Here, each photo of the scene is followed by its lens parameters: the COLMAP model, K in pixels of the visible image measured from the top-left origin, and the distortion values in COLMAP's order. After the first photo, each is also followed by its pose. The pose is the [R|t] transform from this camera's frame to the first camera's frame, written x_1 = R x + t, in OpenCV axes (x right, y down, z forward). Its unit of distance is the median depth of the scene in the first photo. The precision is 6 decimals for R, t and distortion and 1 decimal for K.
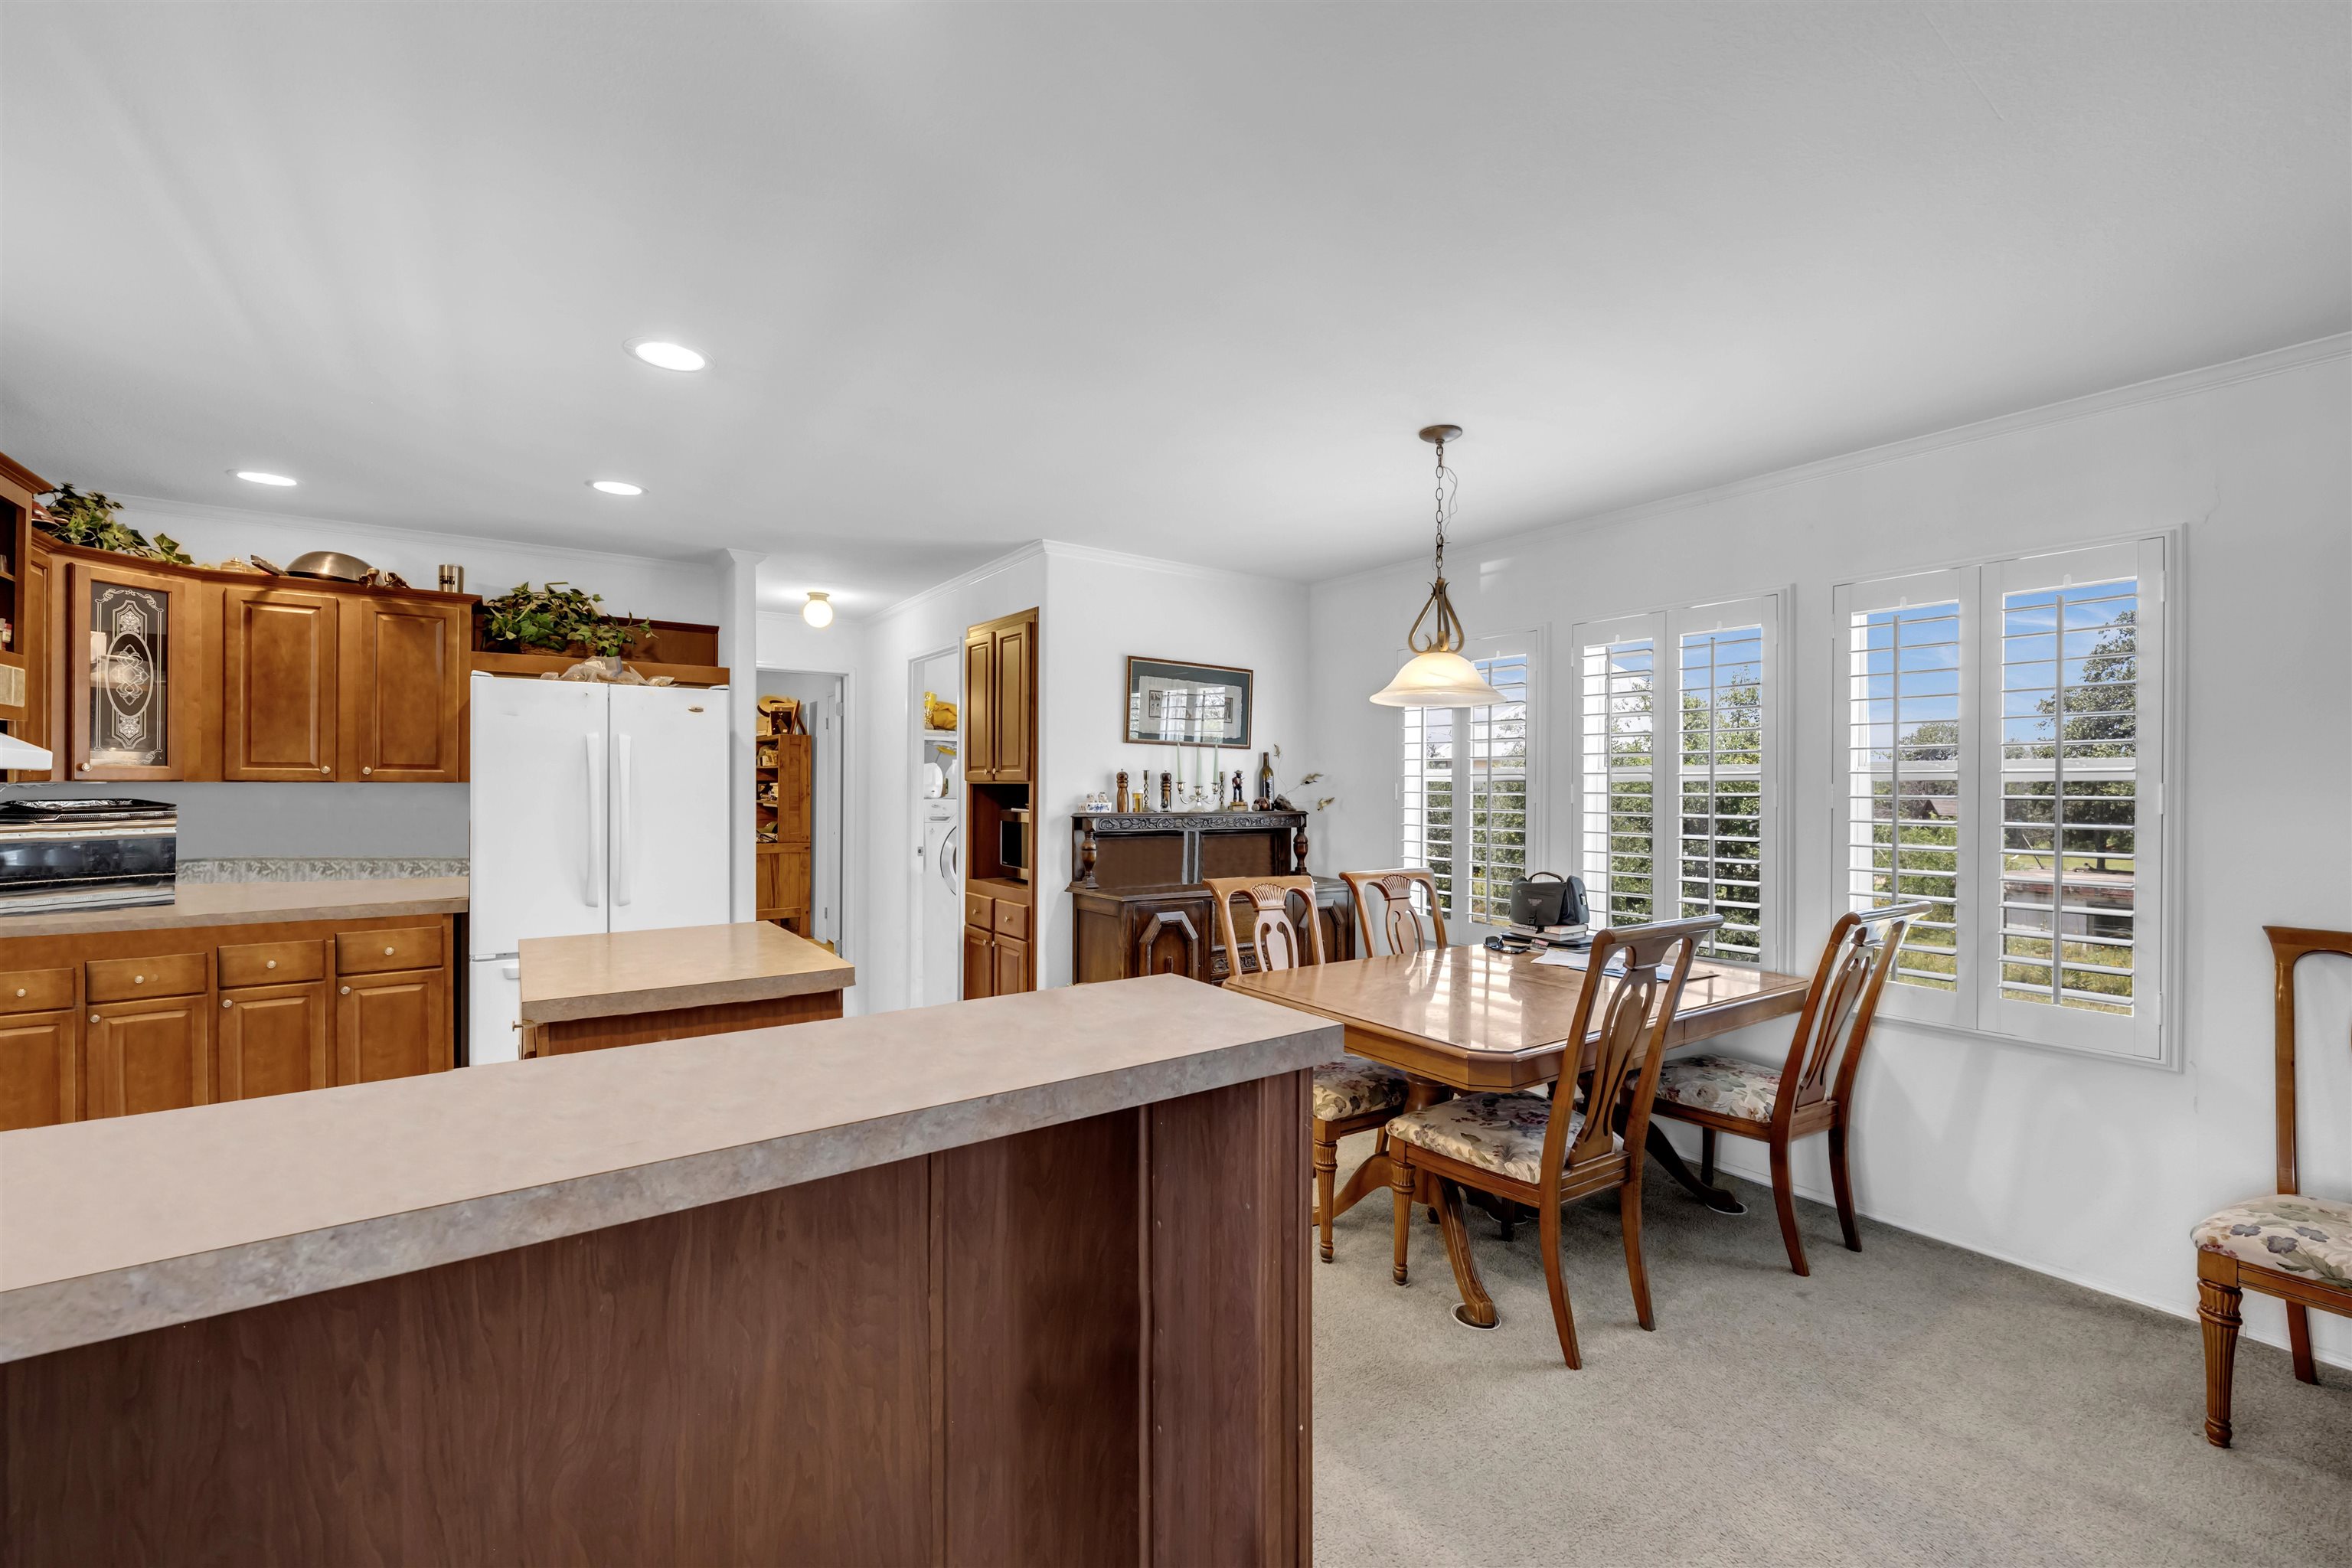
lens RADIAL K [[994.2, 0, 1137.8], [0, 994.2, 775.8], [0, 0, 1]] dist [-0.003545, 0.000145]
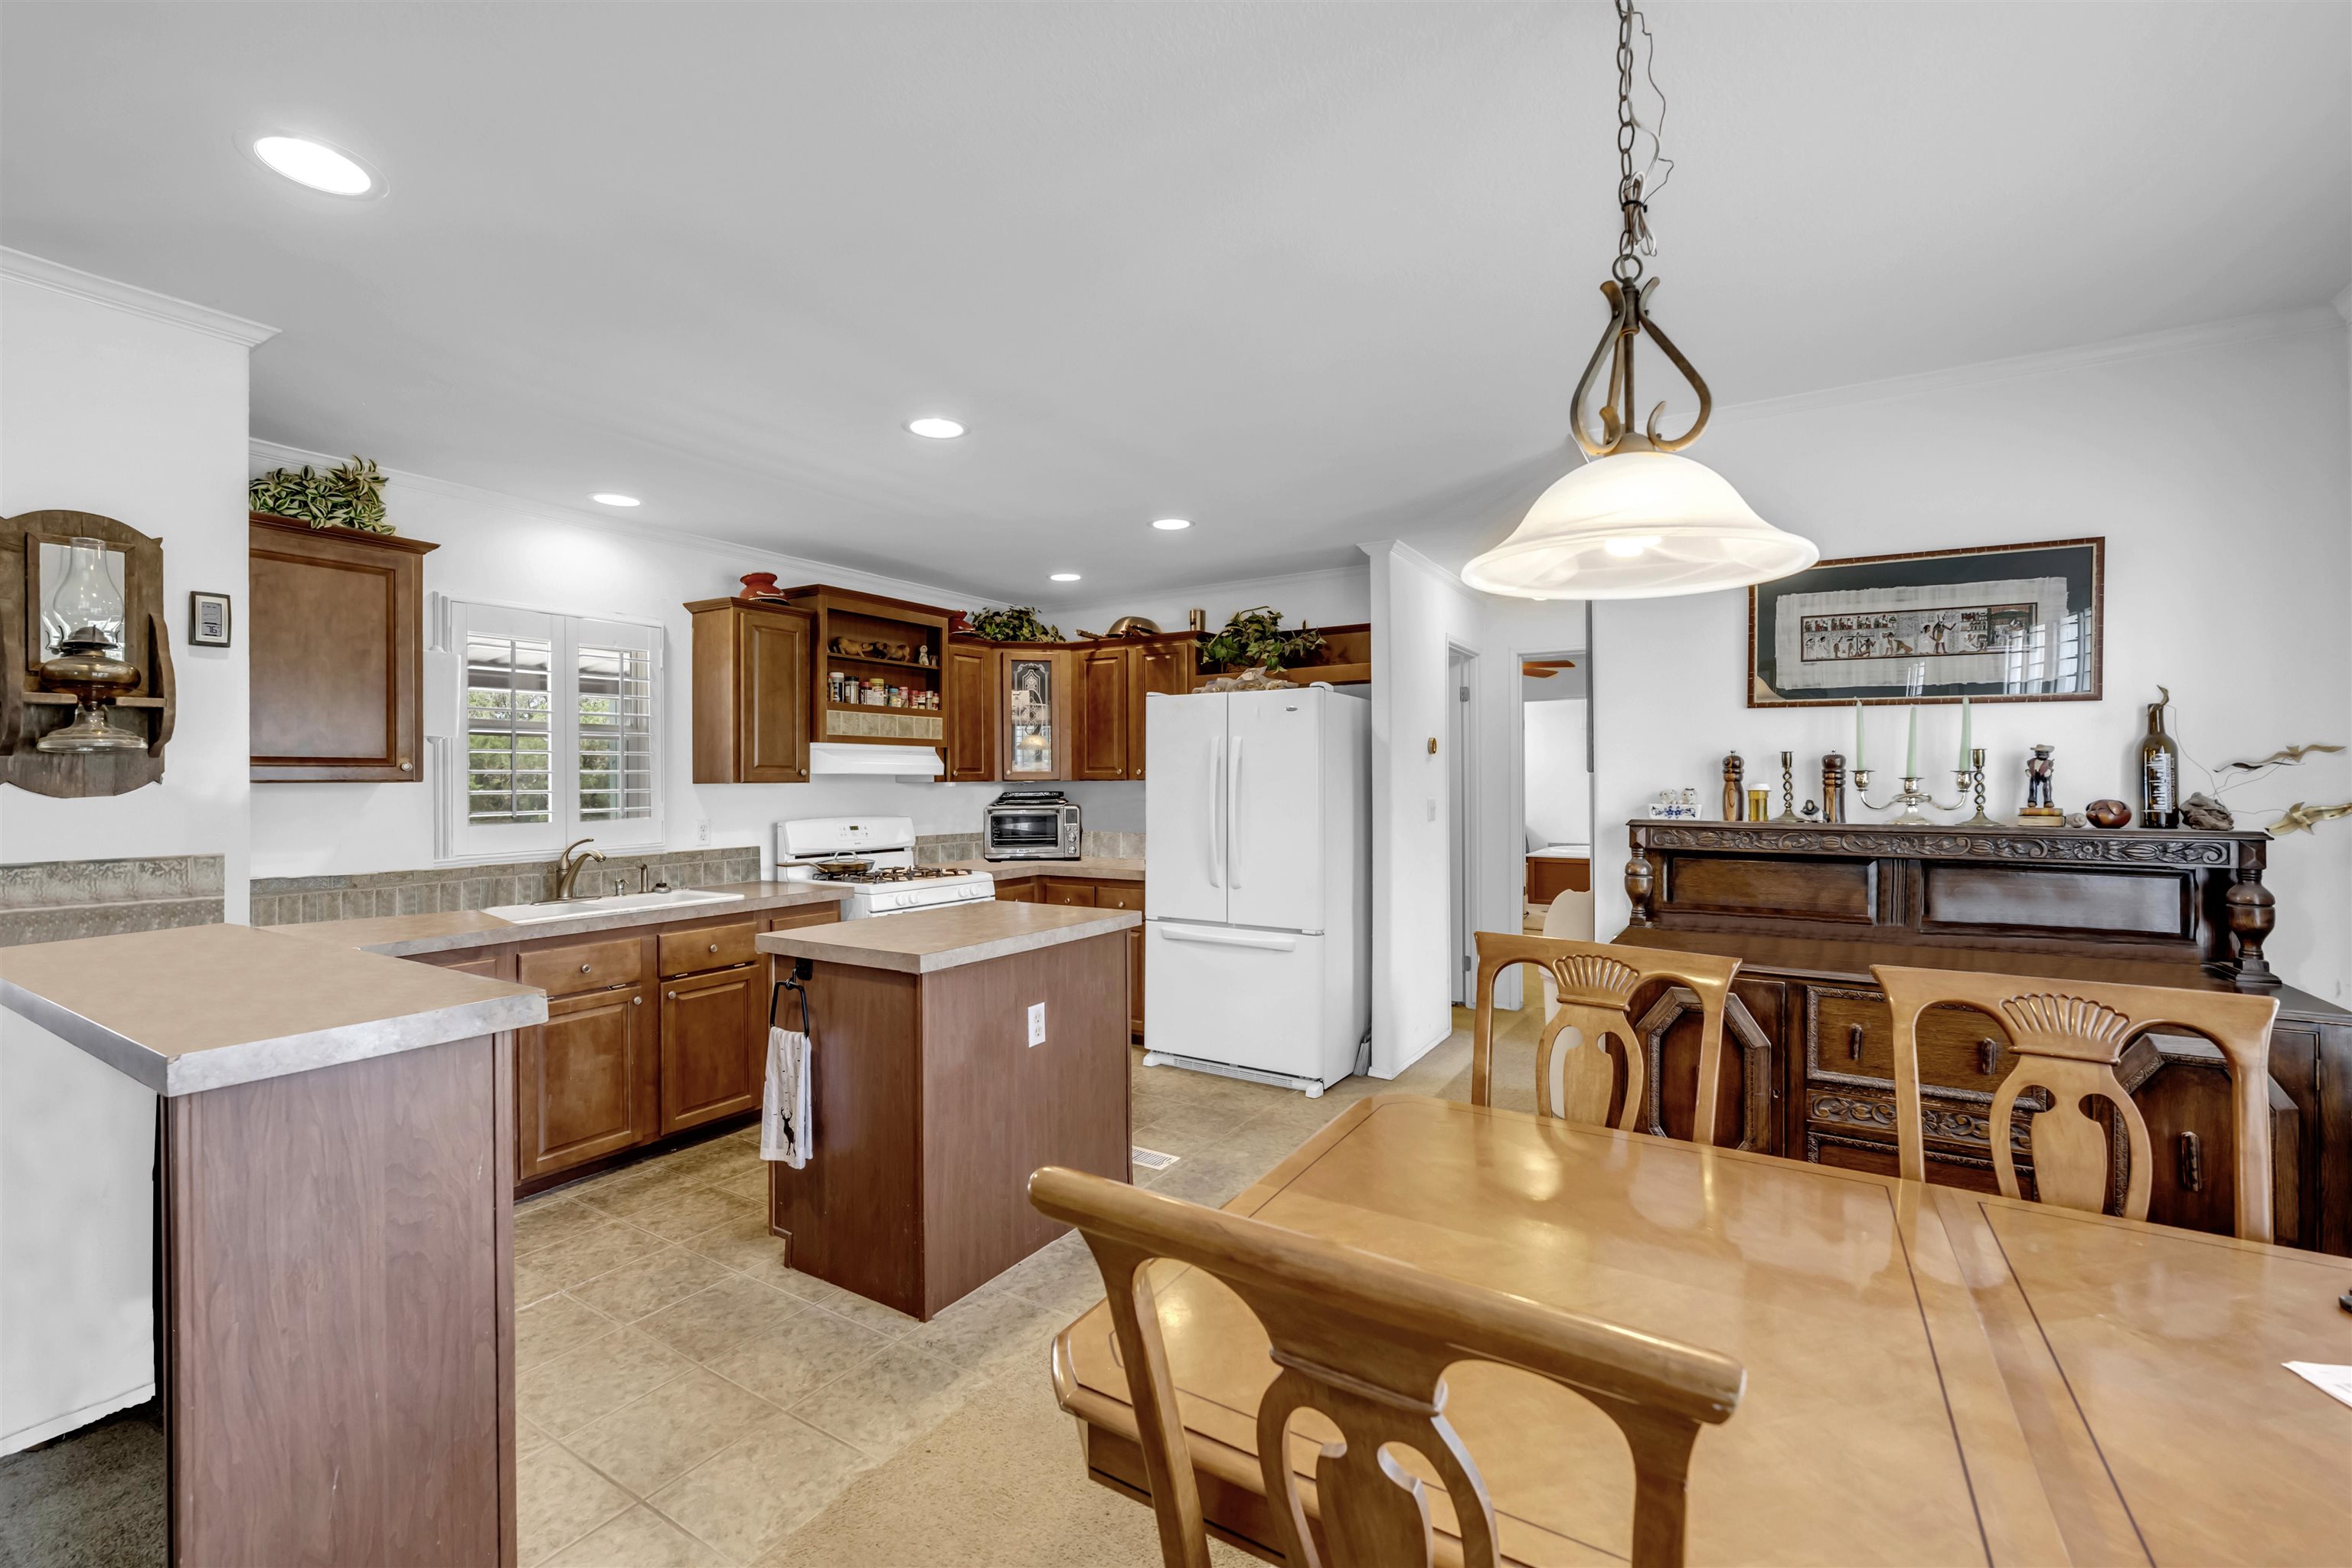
lens RADIAL K [[936.5, 0, 1253.5], [0, 936.5, 783.4], [0, 0, 1]] dist [-0.002317, -0.000313]
pose [[0.442399, -0.003061, -0.896813, 0.386328], [0.015370, 0.999873, 0.004169, 0.006615], [0.896686, -0.015628, 0.442390, 0.482995]]
